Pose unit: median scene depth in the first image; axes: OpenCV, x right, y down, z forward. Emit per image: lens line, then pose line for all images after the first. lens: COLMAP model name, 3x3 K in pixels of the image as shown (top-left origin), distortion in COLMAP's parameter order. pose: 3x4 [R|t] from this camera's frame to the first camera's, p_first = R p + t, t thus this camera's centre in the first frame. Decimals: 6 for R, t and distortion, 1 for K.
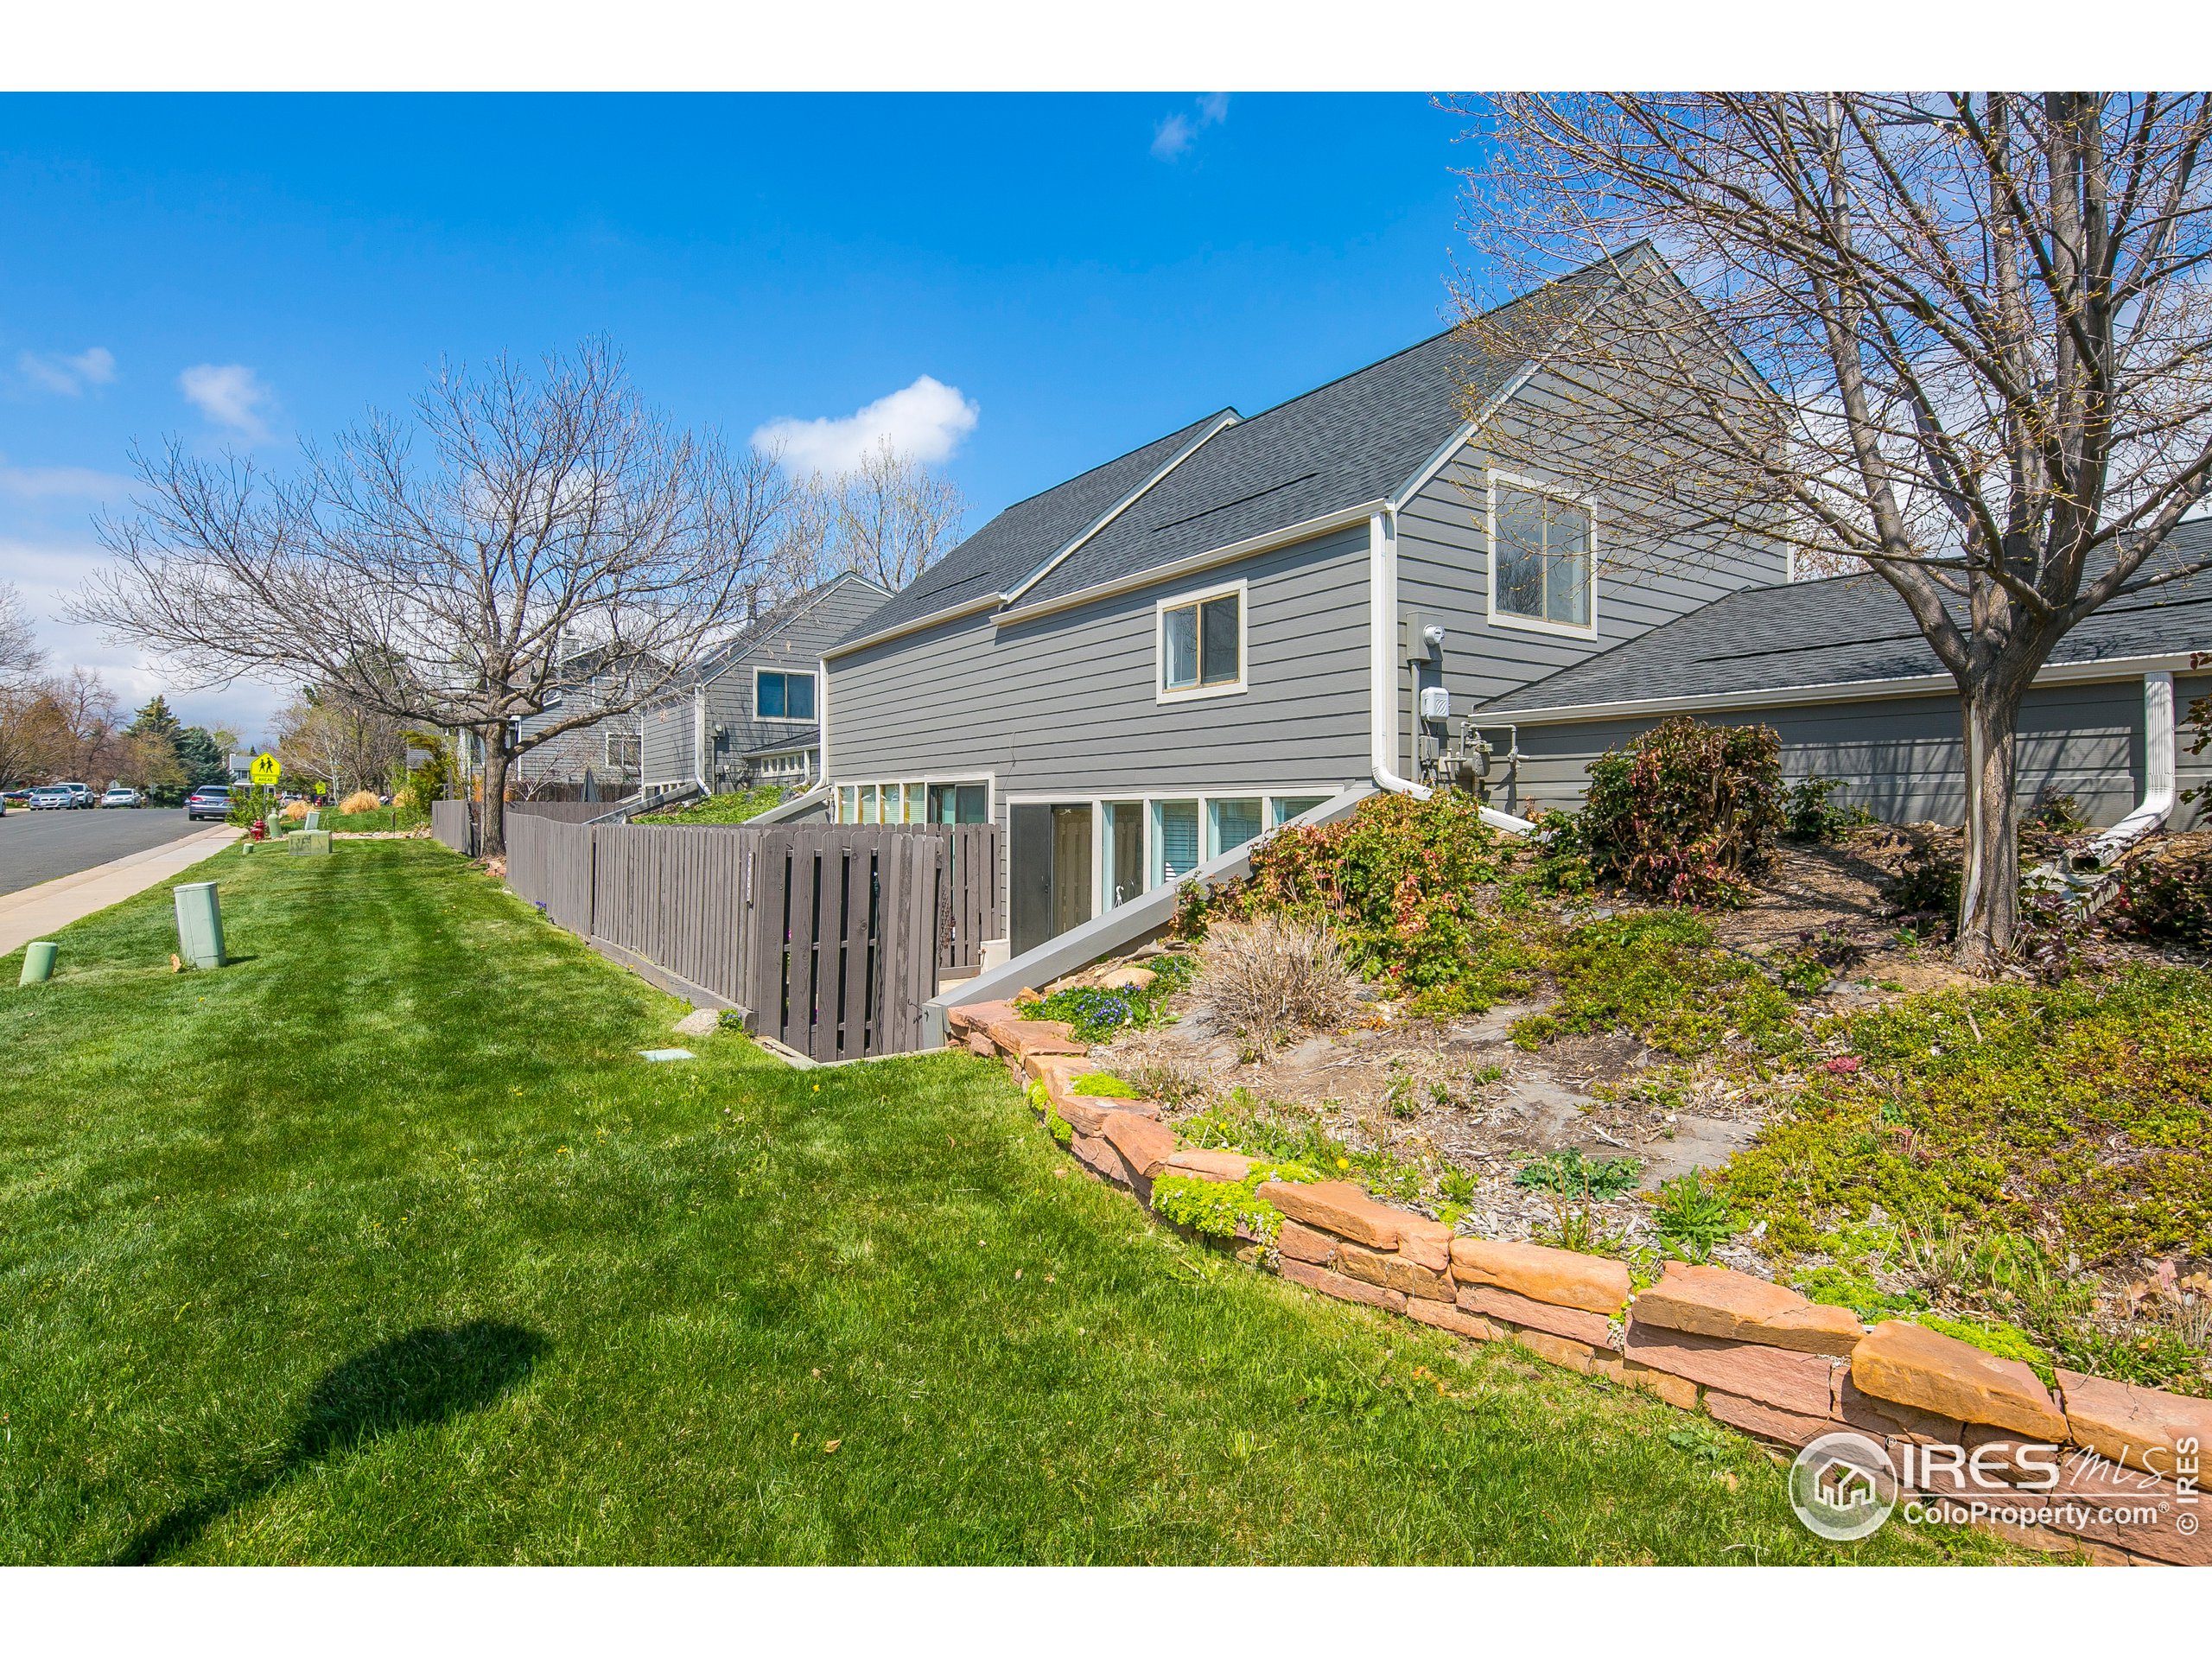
lens RADIAL K [[1096.3, 0, 1106.0], [0, 1096.3, 829.5], [0, 0, 1]] dist [-0.001672, -0.000300]
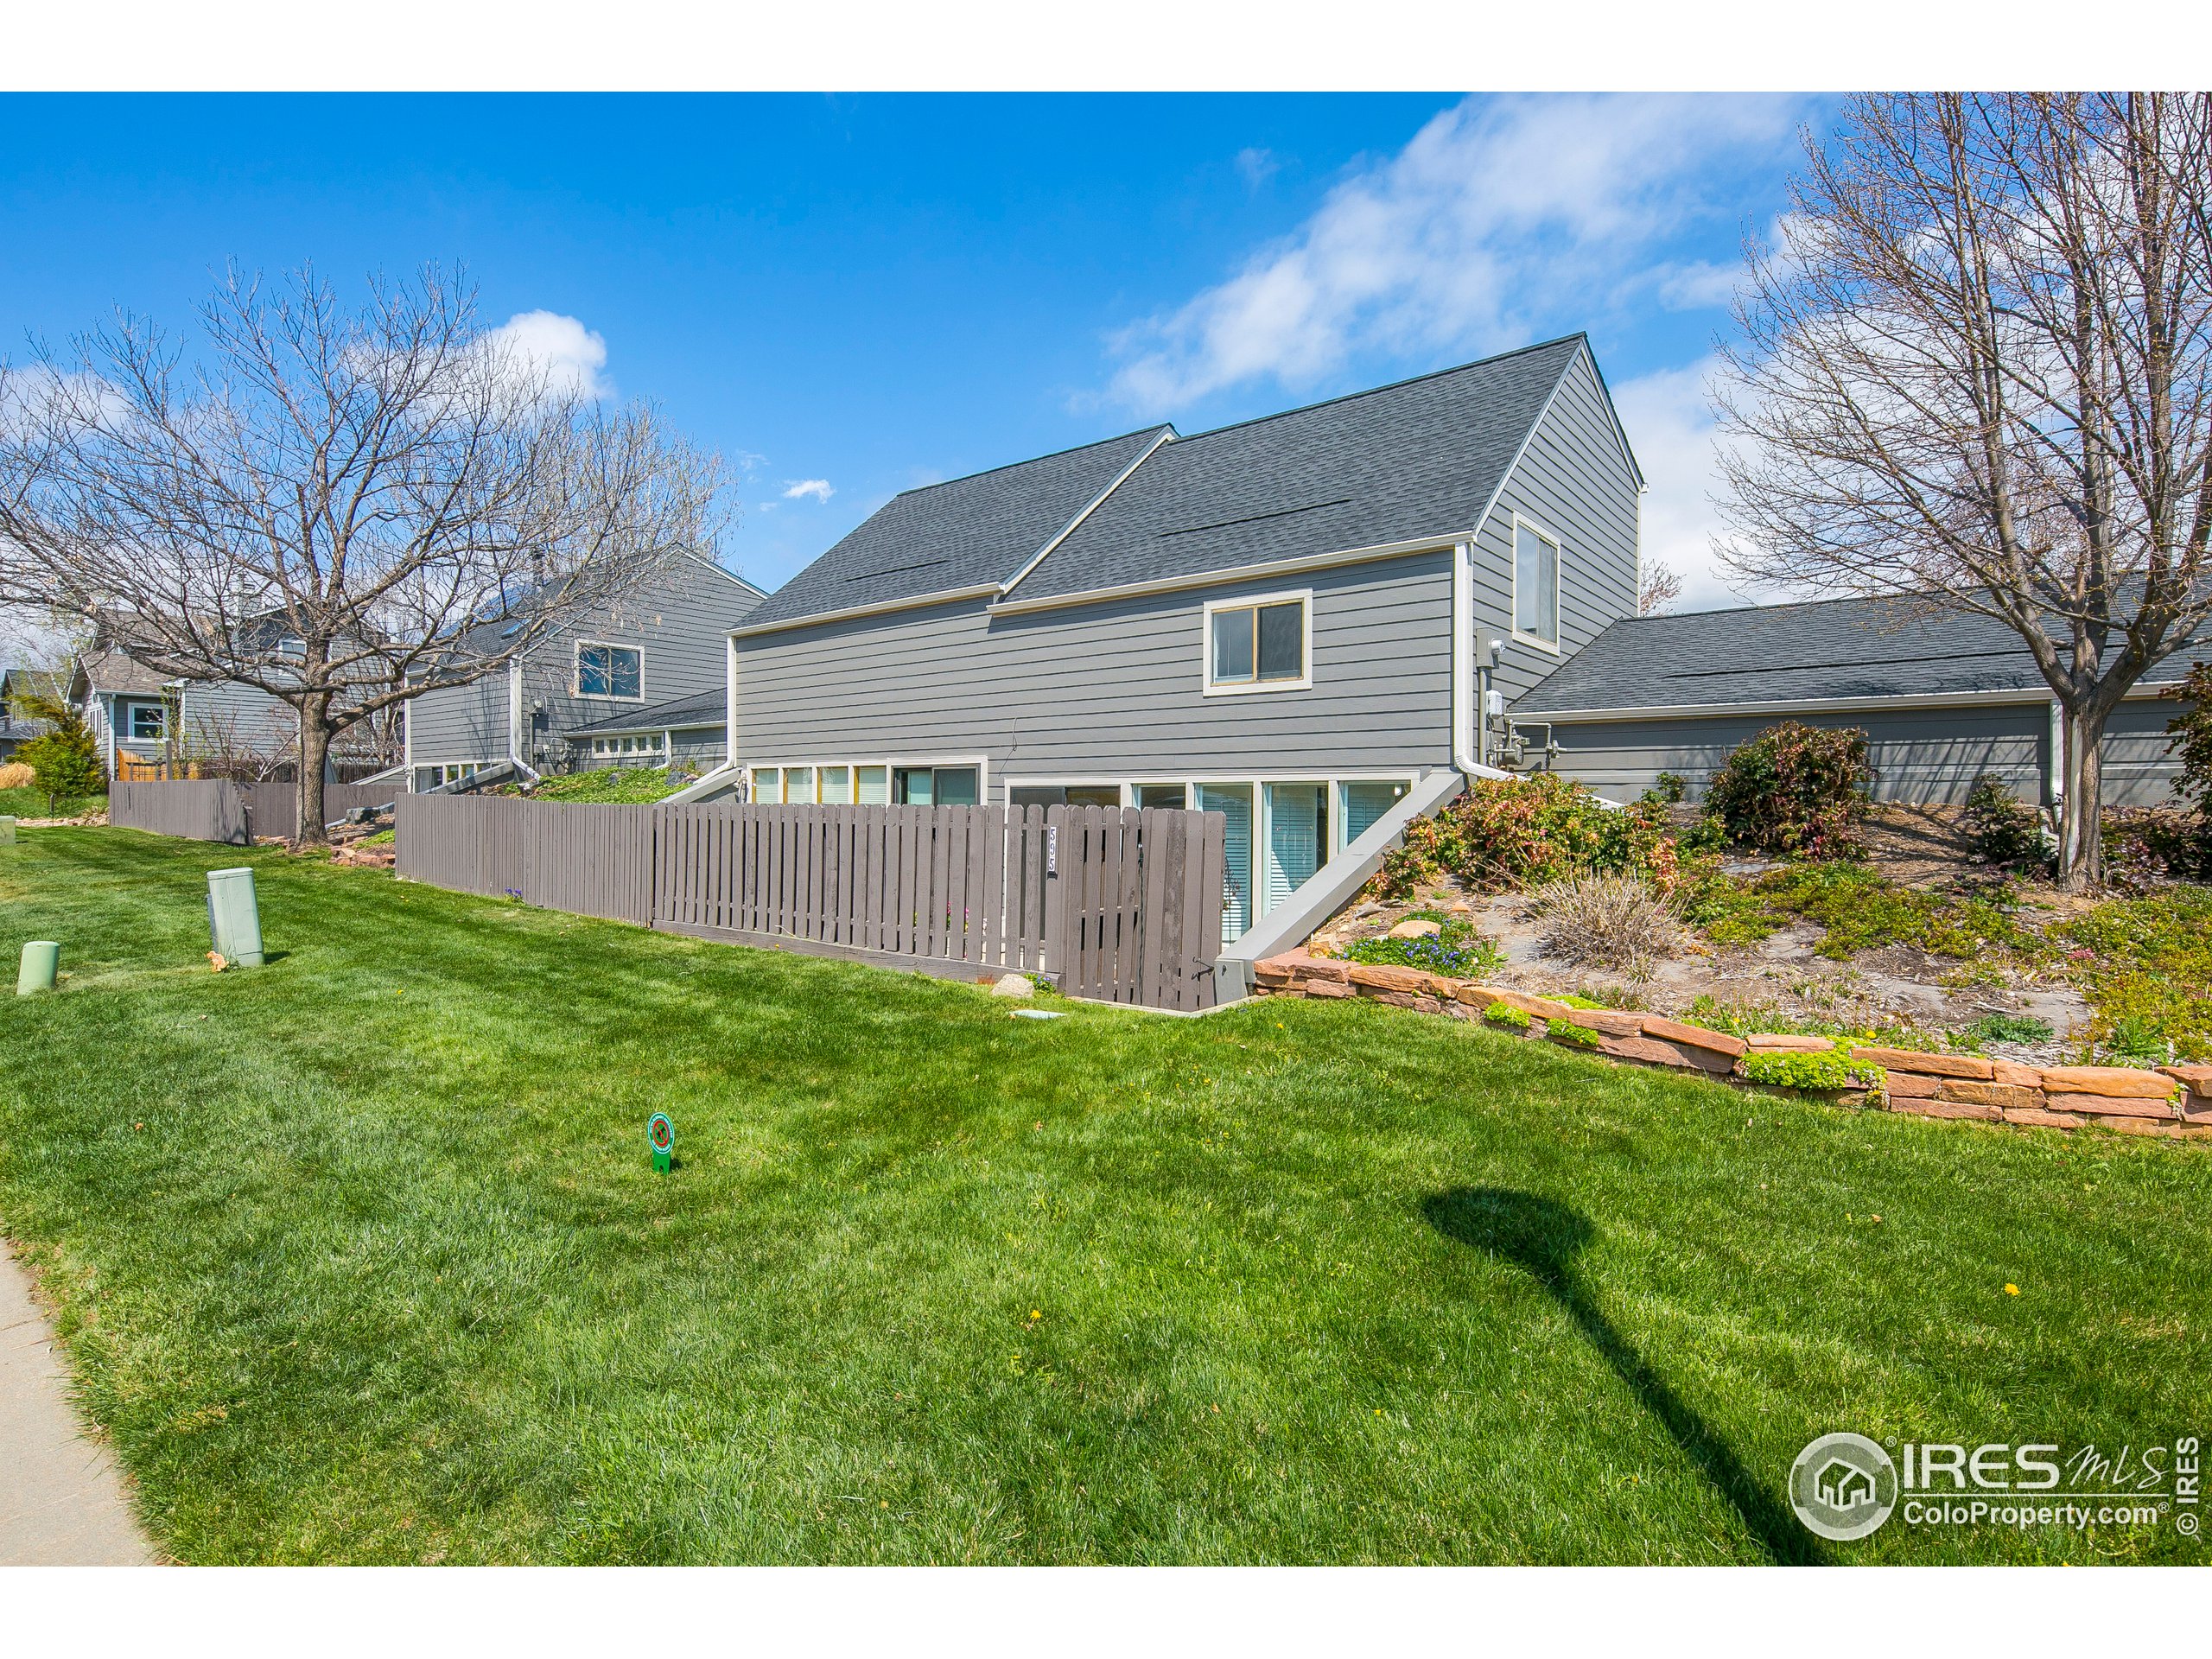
lens RADIAL K [[1074.4, 0, 1106.0], [0, 1074.4, 829.5], [0, 0, 1]] dist [0.003157, -0.006560]
pose [[0.956981, -0.003477, 0.290129, -0.400138], [0.000680, 0.999952, 0.009739, 0.010413], [-0.290149, -0.009122, 0.956938, -0.009529]]
